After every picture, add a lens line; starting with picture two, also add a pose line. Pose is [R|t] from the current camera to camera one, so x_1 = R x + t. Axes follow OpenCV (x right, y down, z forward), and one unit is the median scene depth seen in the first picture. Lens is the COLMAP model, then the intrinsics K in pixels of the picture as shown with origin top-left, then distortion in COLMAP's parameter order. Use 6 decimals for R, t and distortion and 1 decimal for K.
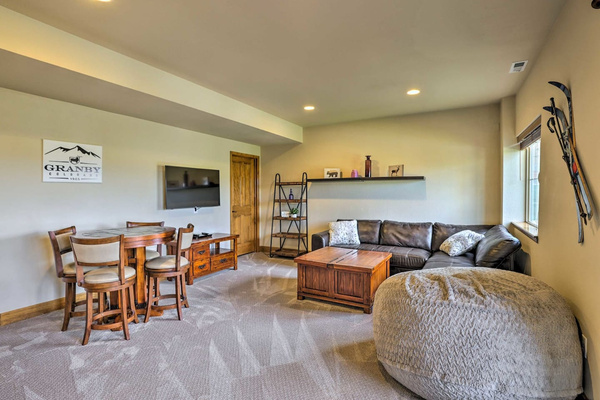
lens RADIAL K [[294.2, 0, 300.0], [0, 294.2, 200.0], [0, 0, 1]] dist [-0.001755, -0.000308]
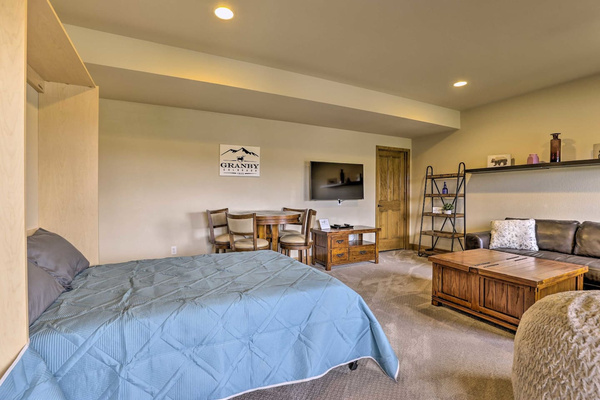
lens RADIAL K [[276.6, 0, 307.5], [0, 276.6, 199.2], [0, 0, 1]] dist [-0.002499, -0.000388]
pose [[0.846050, 0.007059, -0.533057, 0.079493], [-0.010144, 0.999944, -0.002858, 0.025658], [0.533007, 0.007825, 0.846075, 0.084732]]
